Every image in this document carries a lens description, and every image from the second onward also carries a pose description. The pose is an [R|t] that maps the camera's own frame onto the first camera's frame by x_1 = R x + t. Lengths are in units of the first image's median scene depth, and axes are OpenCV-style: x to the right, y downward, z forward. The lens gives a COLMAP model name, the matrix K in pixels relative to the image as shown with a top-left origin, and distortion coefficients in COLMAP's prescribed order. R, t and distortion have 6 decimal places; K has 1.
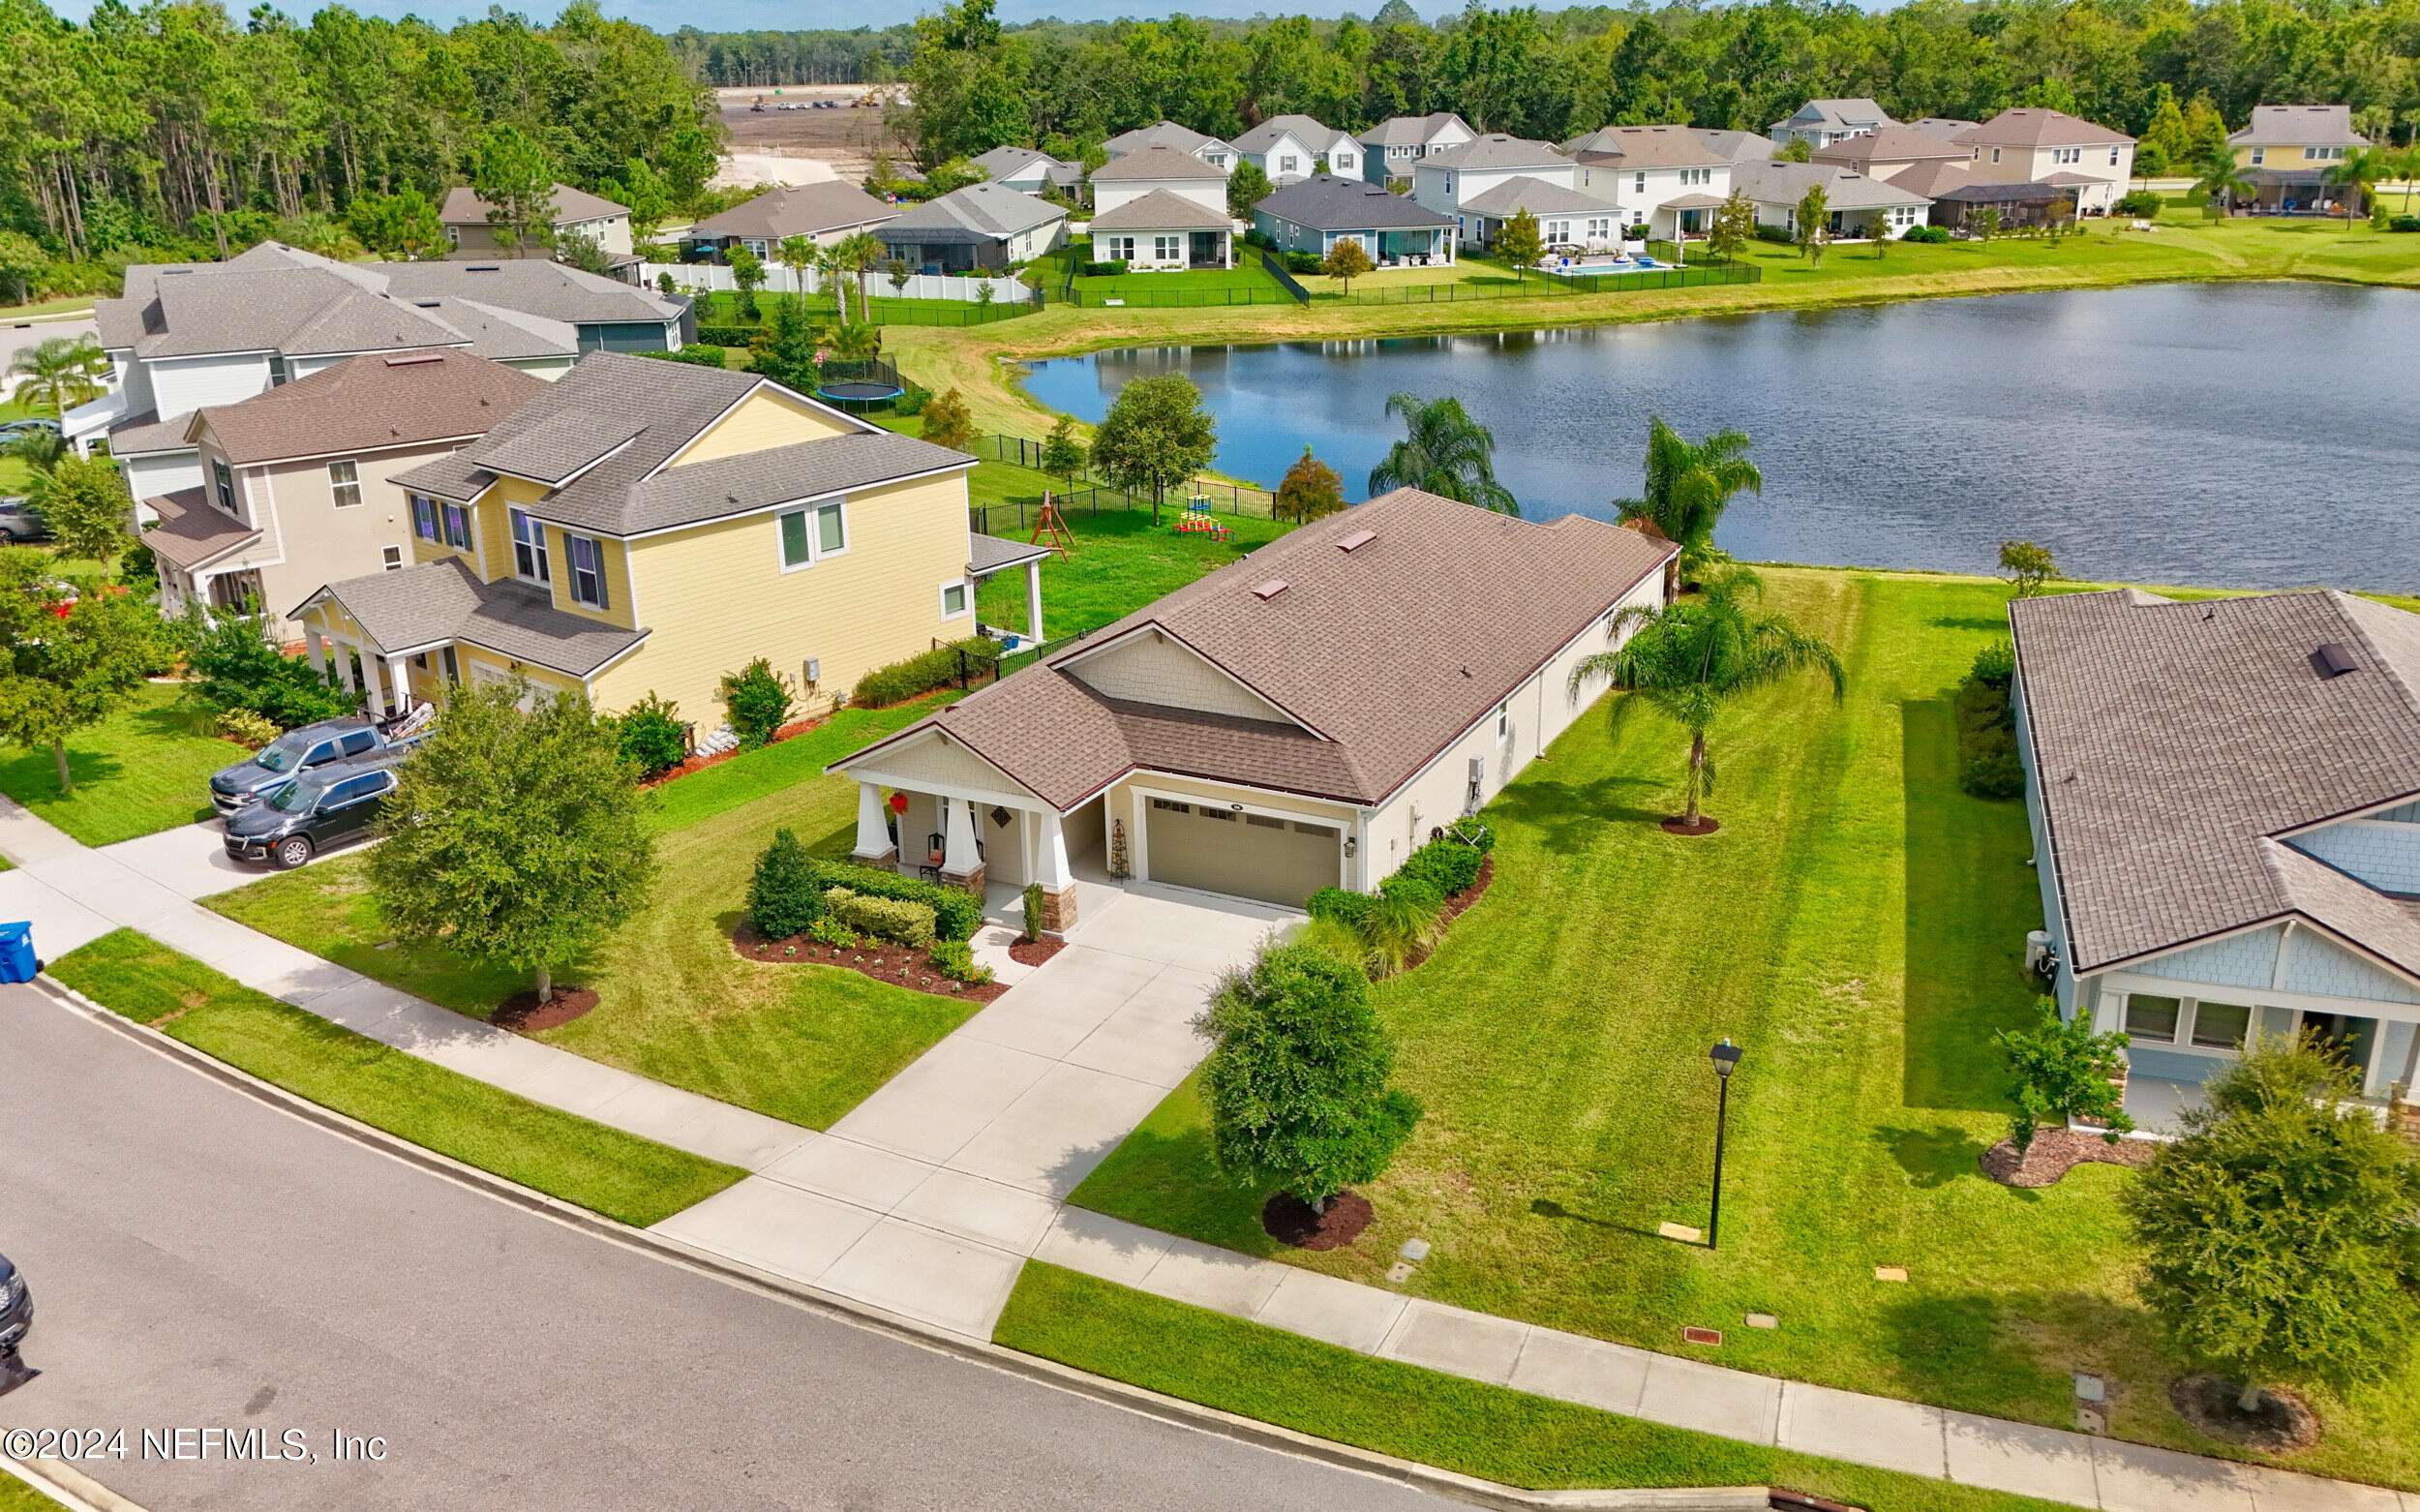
lens RADIAL K [[2004.8, 0, 1215.2], [0, 2004.8, 765.5], [0, 0, 1]] dist [0.043265, -0.024833]
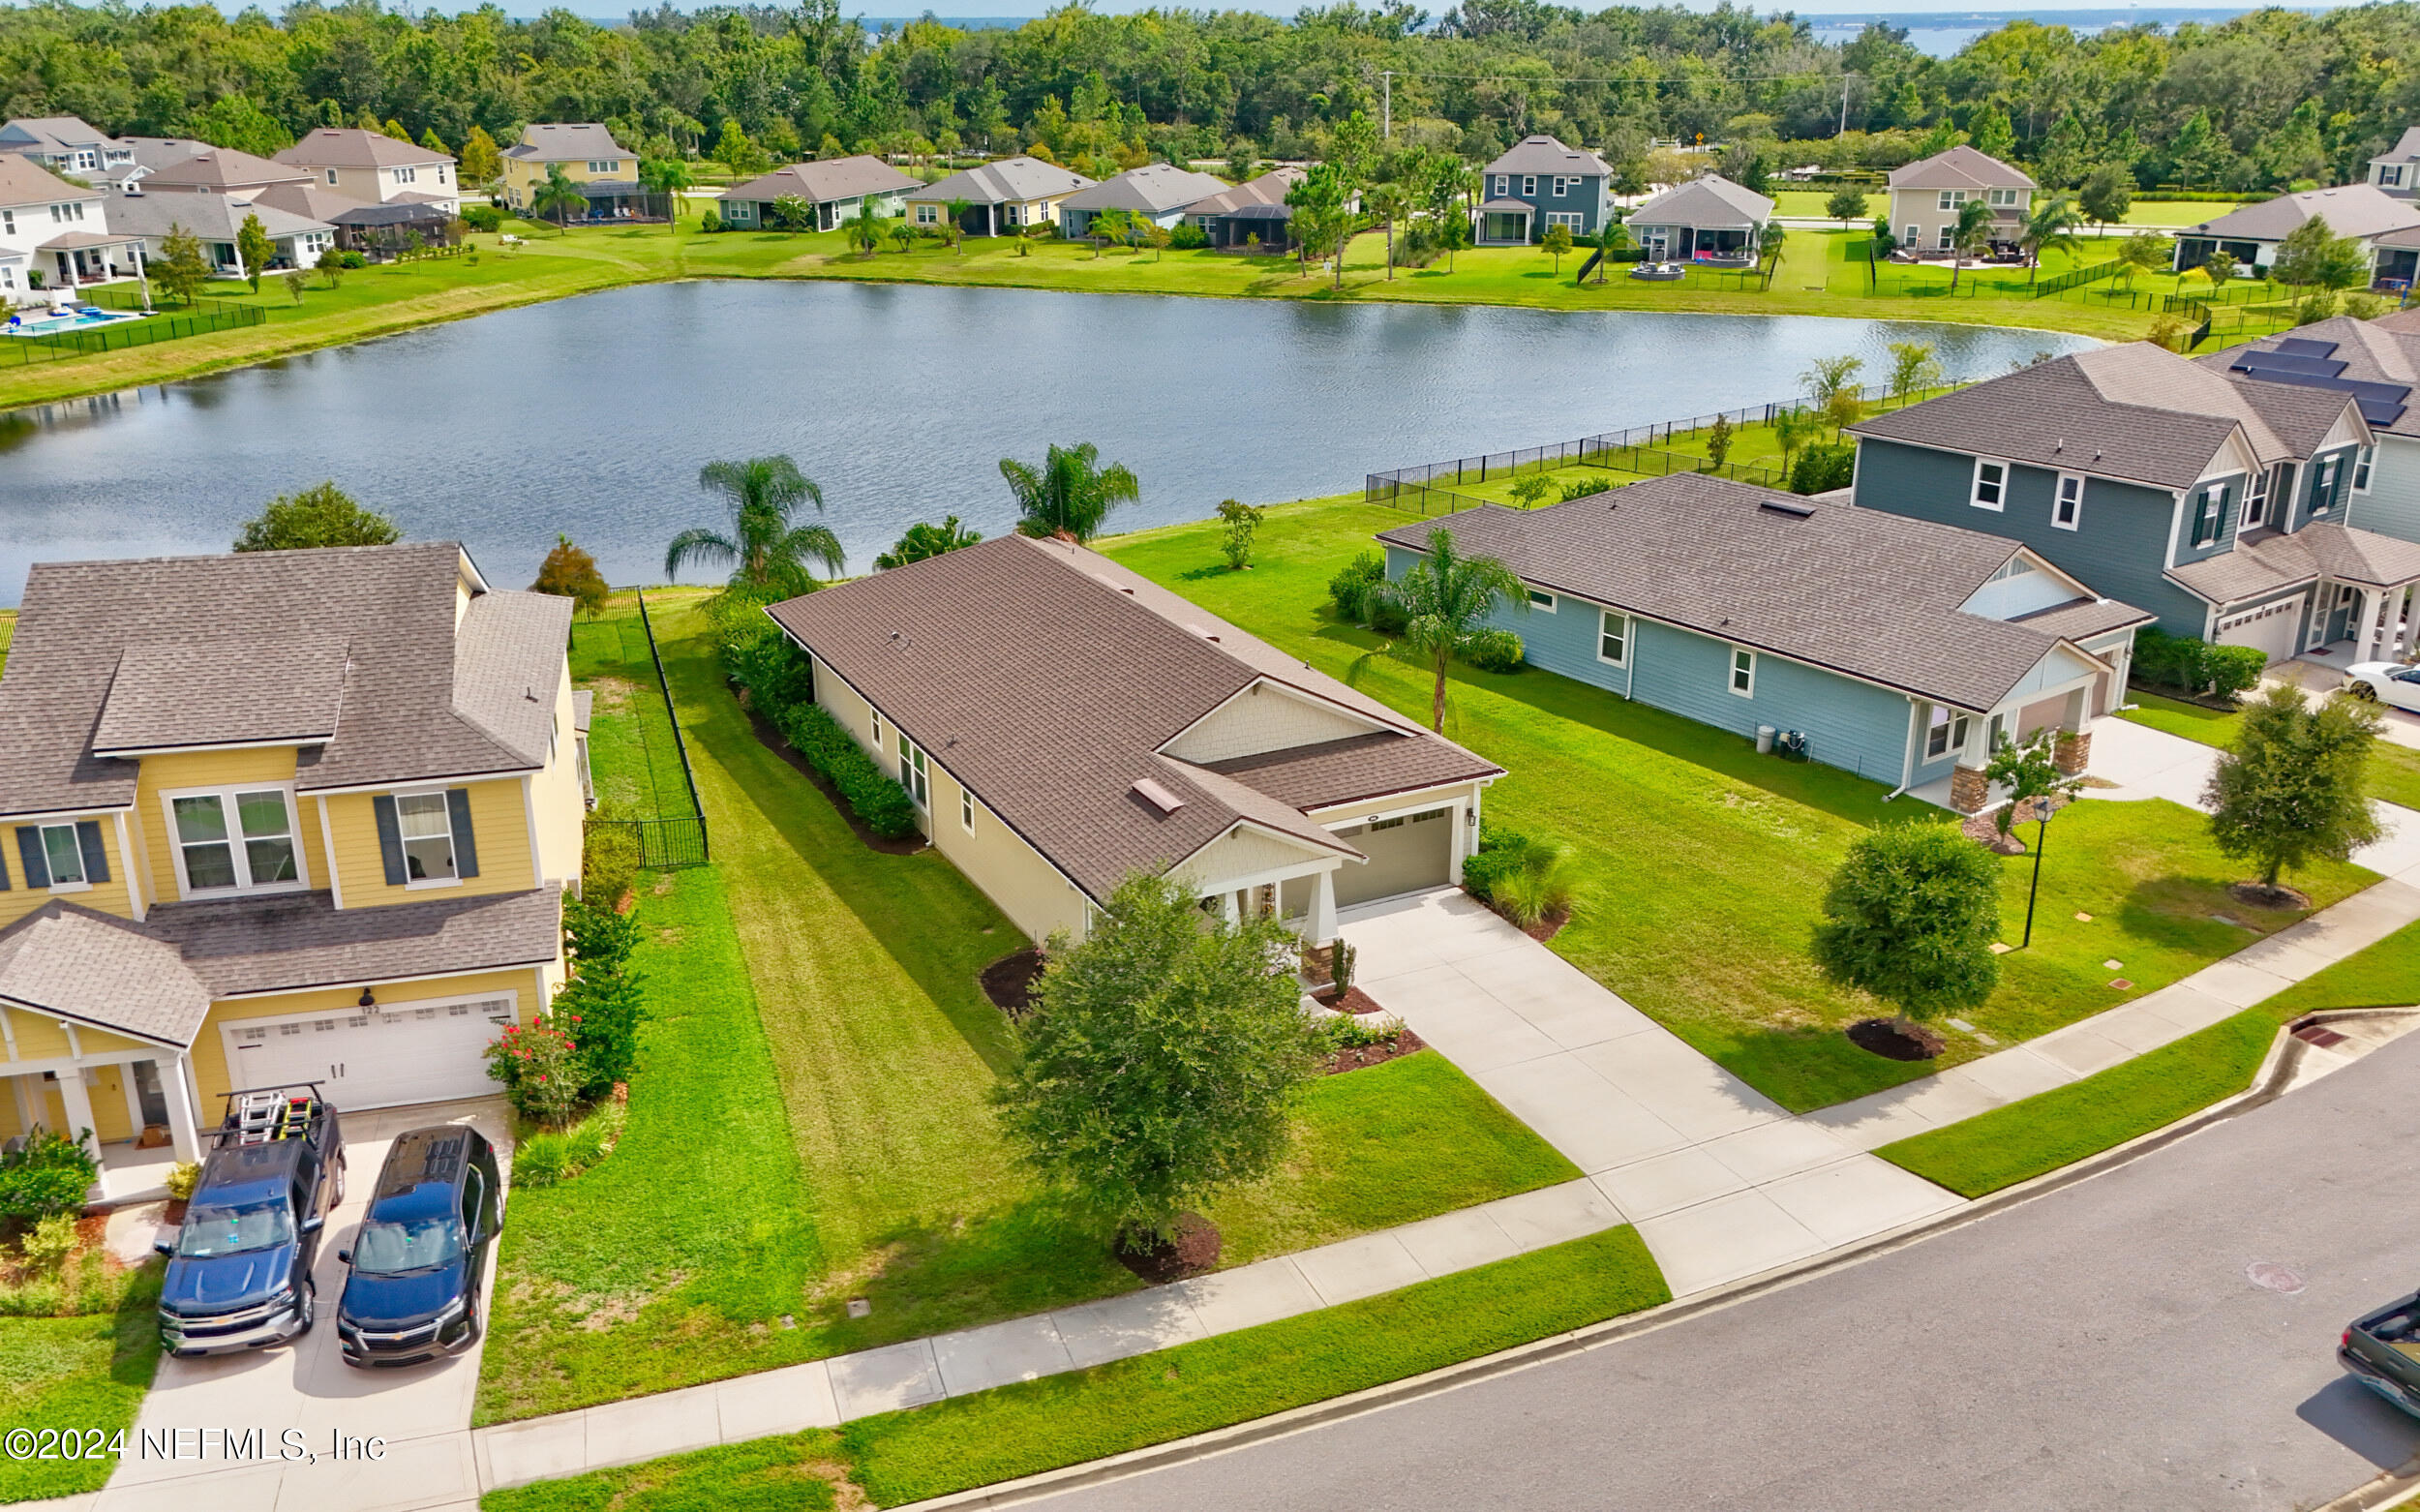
lens RADIAL K [[2004.8, 0, 1215.2], [0, 2004.8, 765.5], [0, 0, 1]] dist [0.043265, -0.024833]
pose [[0.578202, -0.269081, 0.770246, -0.255593], [0.270625, 0.953857, 0.130074, -0.050410], [-0.769705, 0.133239, 0.624342, 0.114577]]
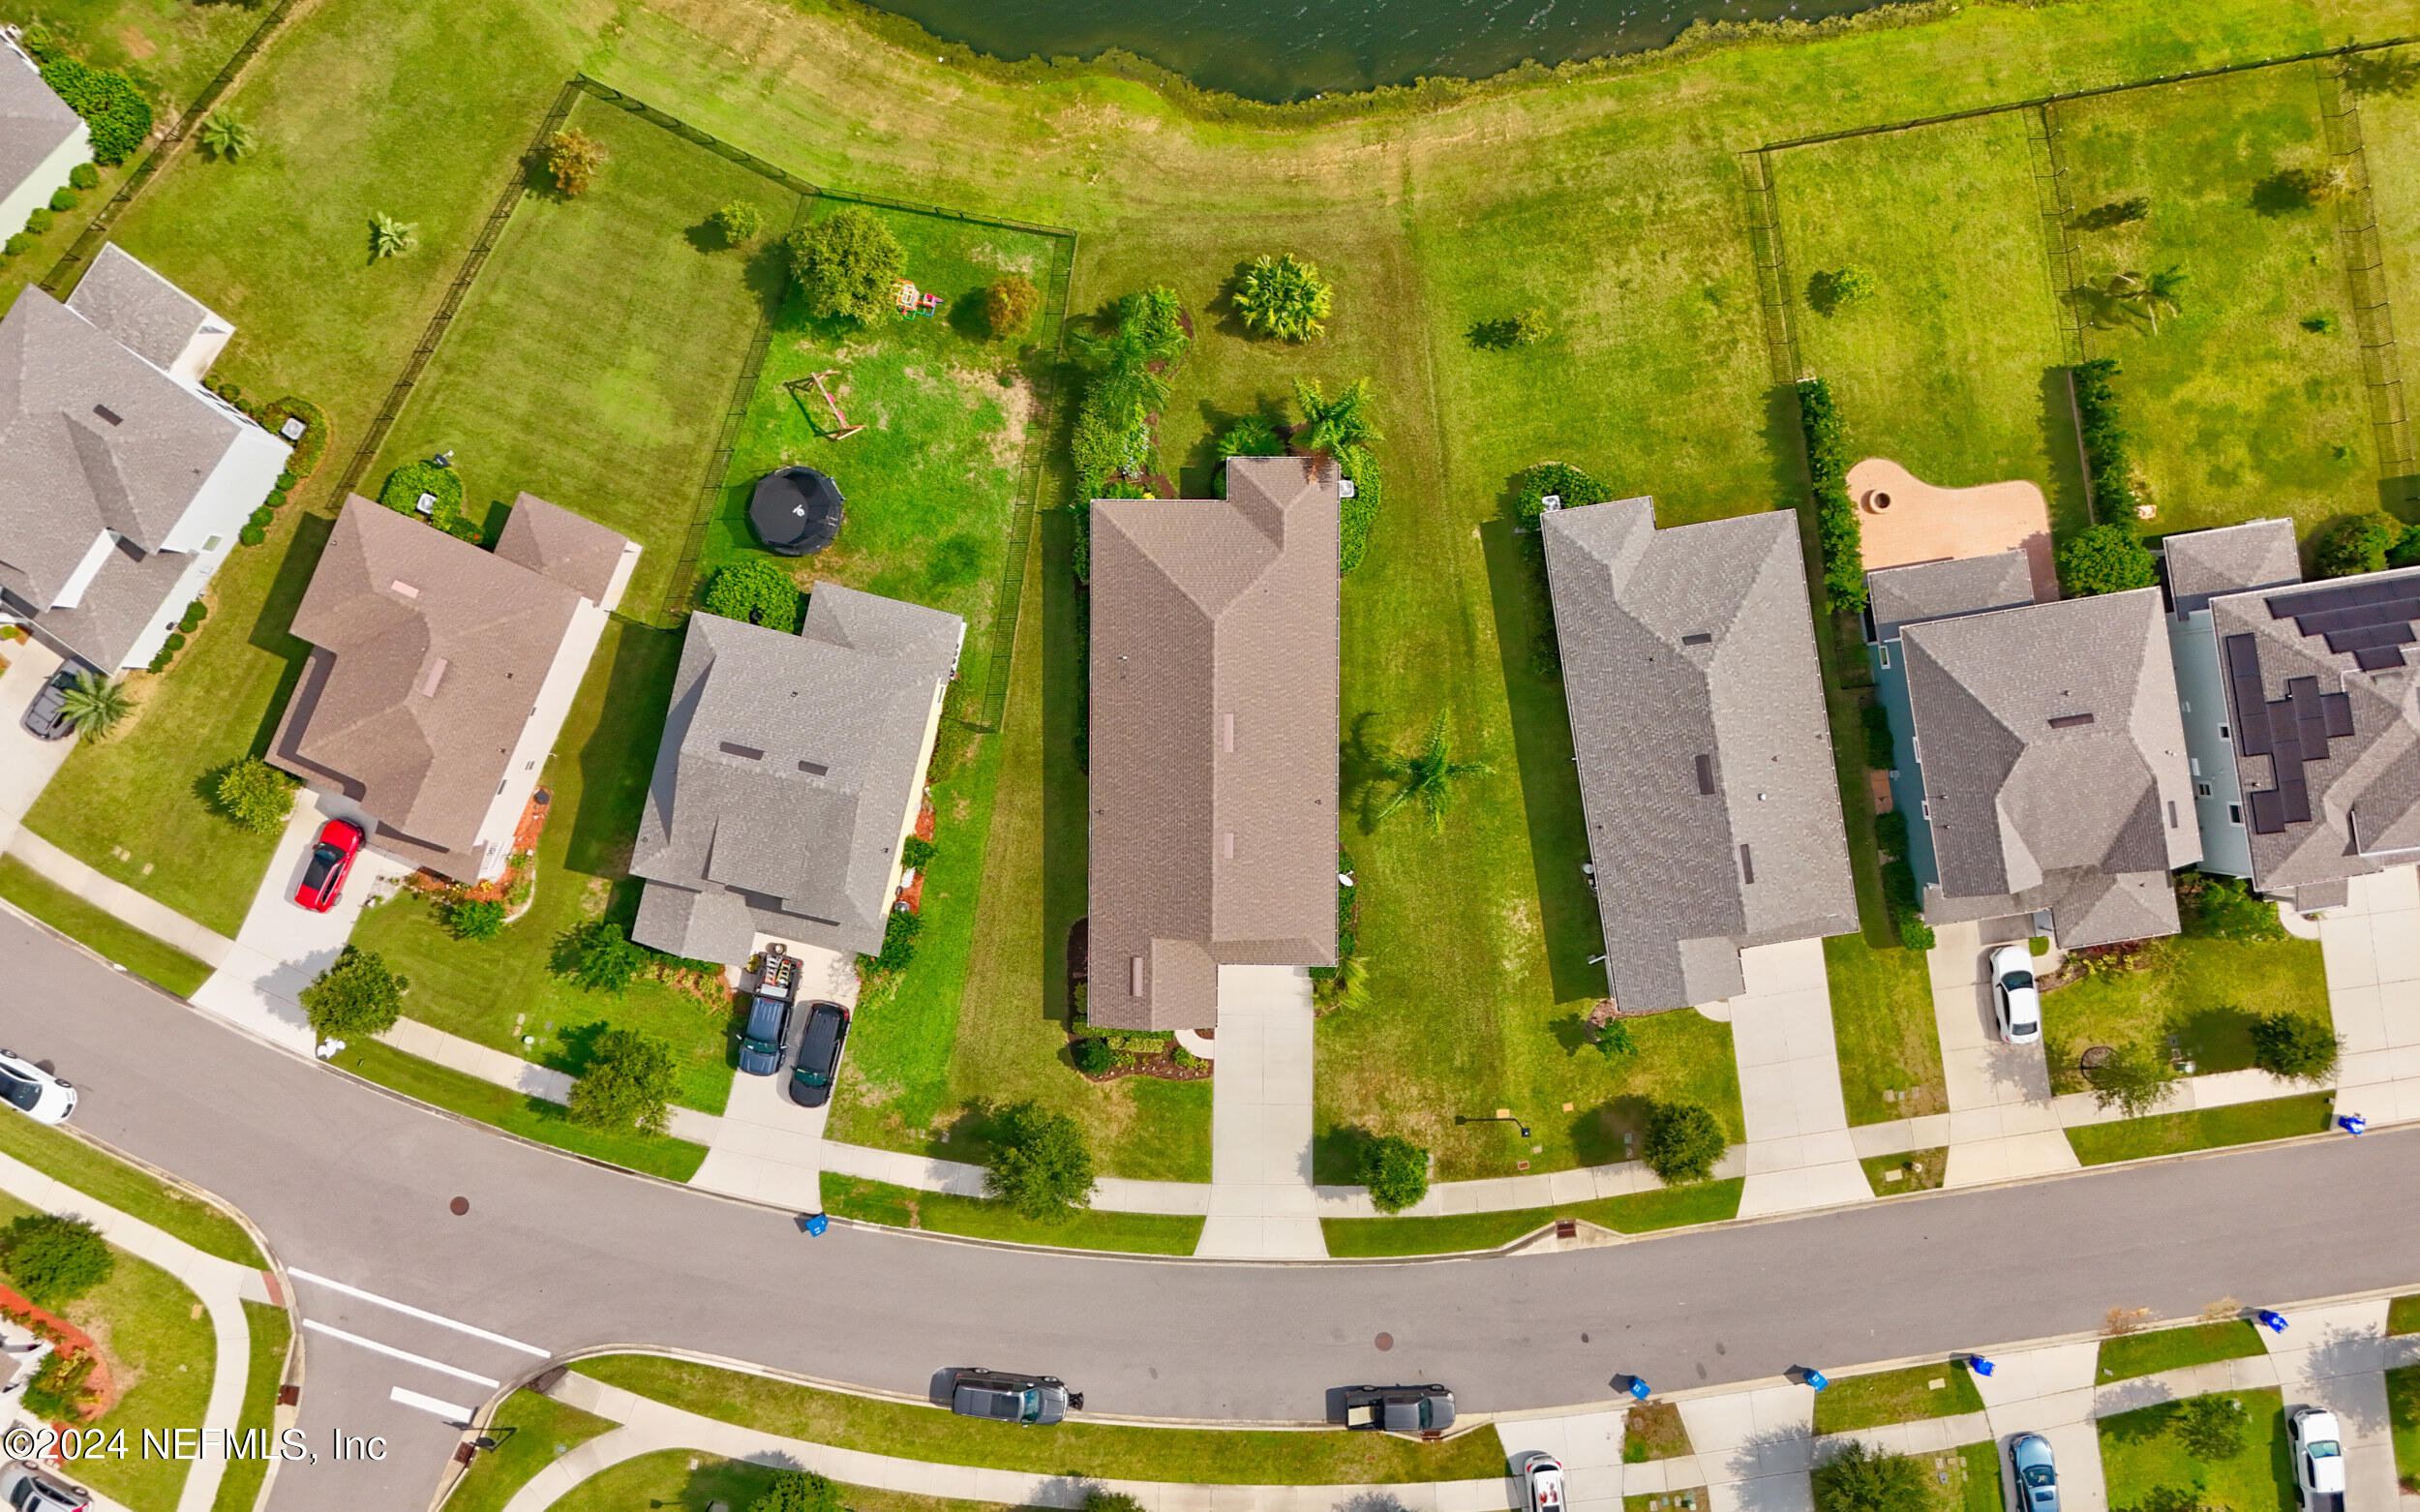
lens RADIAL K [[2004.8, 0, 1215.2], [0, 2004.8, 765.5], [0, 0, 1]] dist [0.043265, -0.024833]
pose [[0.892872, -0.450145, 0.012235, 0.008969], [0.144769, 0.312667, 0.938766, -0.636215], [-0.426406, -0.836427, 0.344338, 0.127747]]
